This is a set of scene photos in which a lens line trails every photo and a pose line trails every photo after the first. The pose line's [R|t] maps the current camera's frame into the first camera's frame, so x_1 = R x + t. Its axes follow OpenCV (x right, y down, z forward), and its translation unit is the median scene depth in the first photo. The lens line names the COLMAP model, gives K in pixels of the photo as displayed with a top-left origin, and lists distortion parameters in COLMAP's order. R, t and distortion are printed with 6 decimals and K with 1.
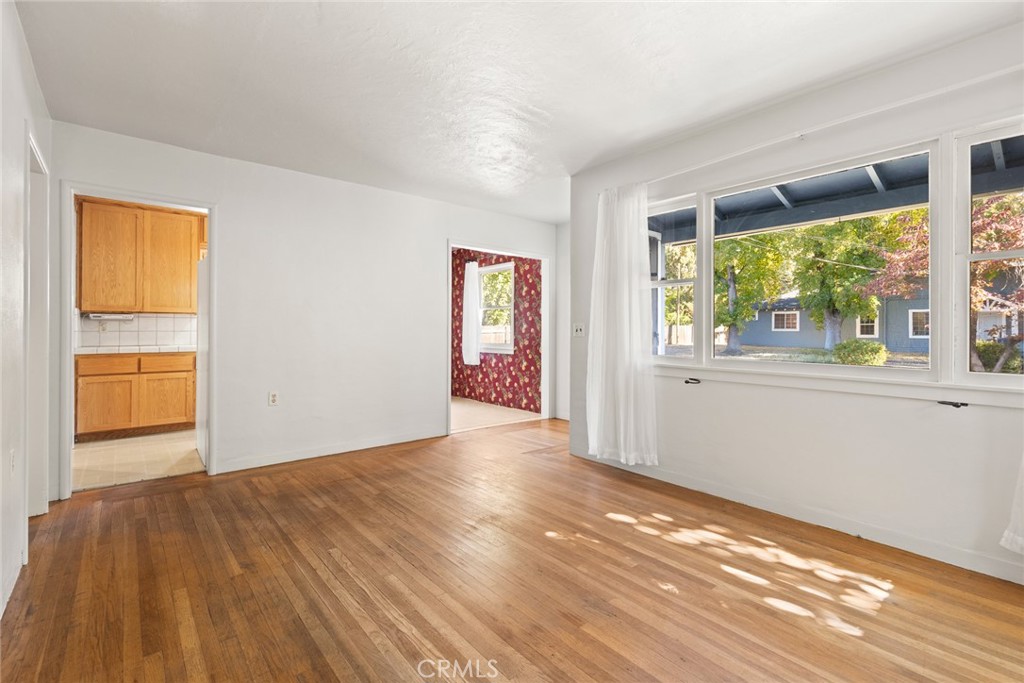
lens RADIAL K [[447.7, 0, 511.4], [0, 447.7, 336.7], [0, 0, 1]] dist [0.003191, 0.000093]
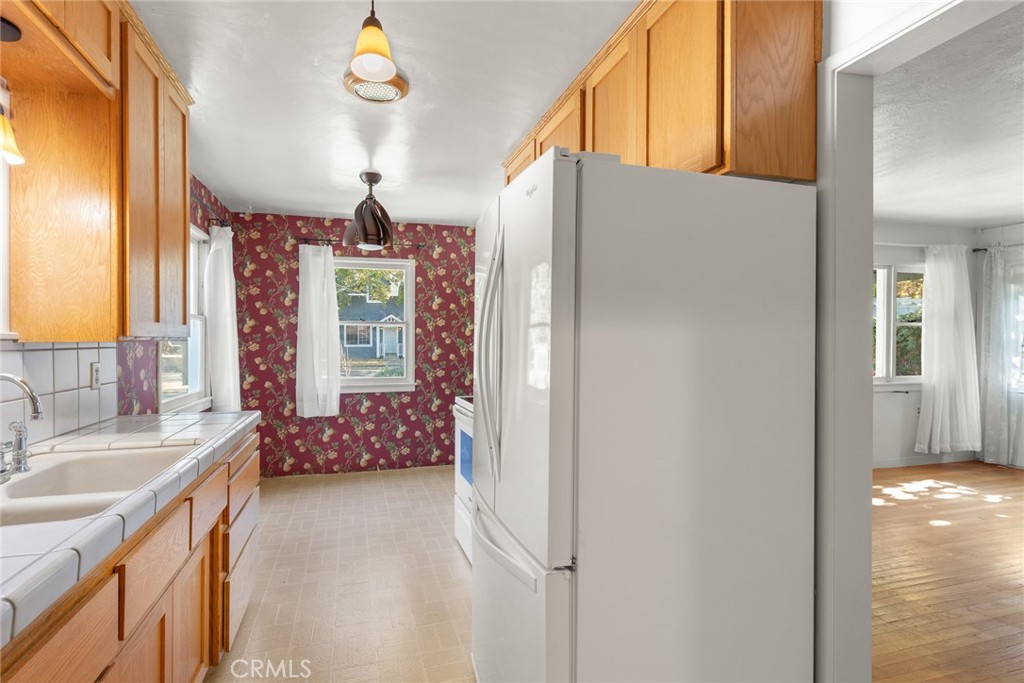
lens RADIAL K [[447.7, 0, 510.5], [0, 447.7, 348.4], [0, 0, 1]] dist [0.003191, 0.000093]
pose [[0.446924, -0.014751, 0.894450, -0.546175], [0.016315, 0.999832, 0.008337, -0.030771], [-0.894423, 0.010867, 0.447089, 0.538172]]
